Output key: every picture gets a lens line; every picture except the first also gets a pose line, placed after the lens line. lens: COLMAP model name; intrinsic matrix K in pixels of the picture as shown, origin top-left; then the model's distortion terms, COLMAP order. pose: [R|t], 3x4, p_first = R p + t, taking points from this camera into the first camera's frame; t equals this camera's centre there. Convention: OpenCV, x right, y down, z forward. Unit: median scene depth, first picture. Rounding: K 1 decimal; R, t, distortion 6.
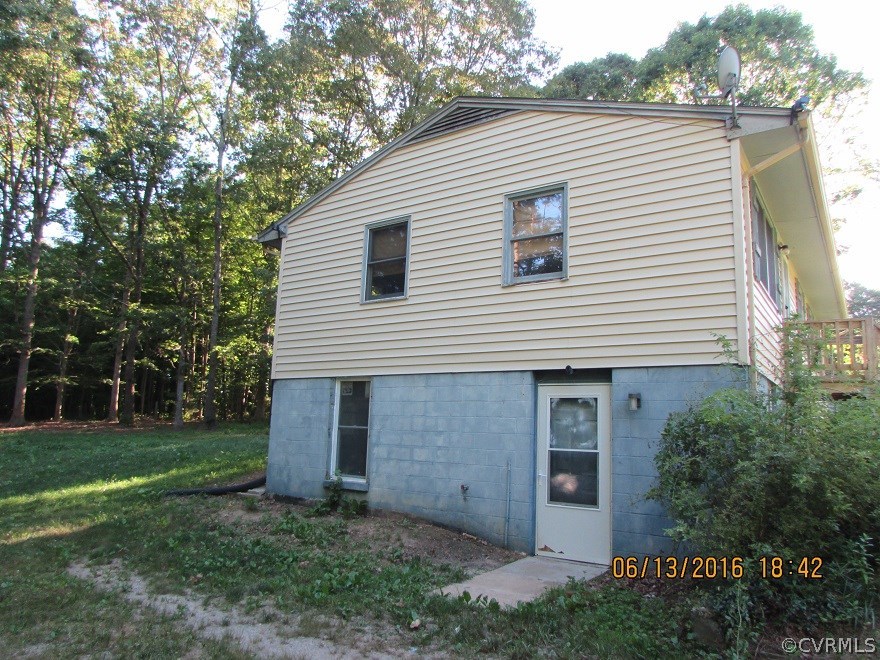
lens RADIAL K [[620.3, 0, 440.5], [0, 620.3, 343.0], [0, 0, 1]] dist [-0.020560, 0.003007]
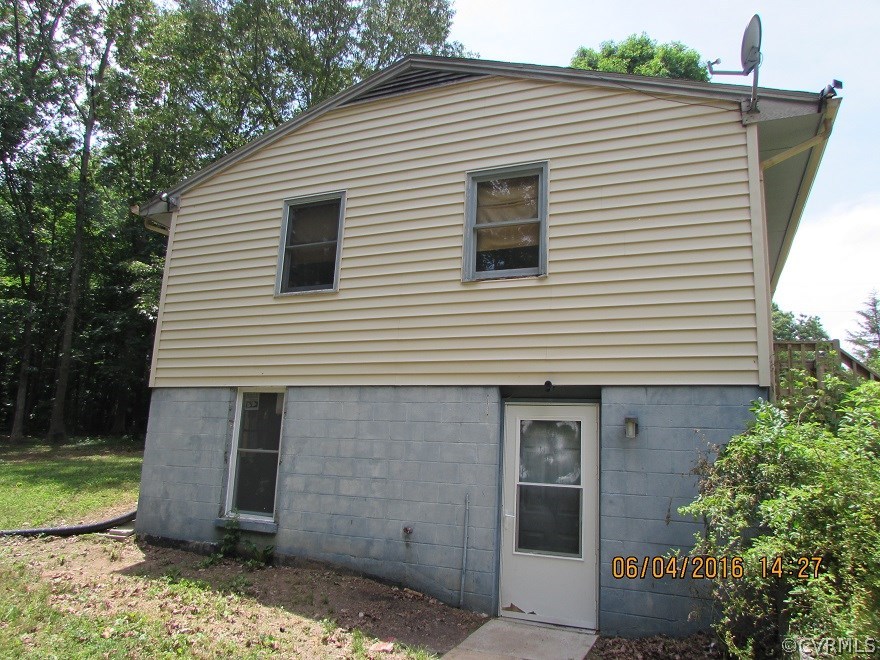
lens RADIAL K [[620.3, 0, 440.5], [0, 620.3, 343.0], [0, 0, 1]] dist [-0.020560, 0.003007]
pose [[0.979807, 0.045105, 0.194791, -0.080296], [-0.039892, 0.998735, -0.030606, 0.014111], [-0.195925, 0.022217, 0.980367, 0.191657]]
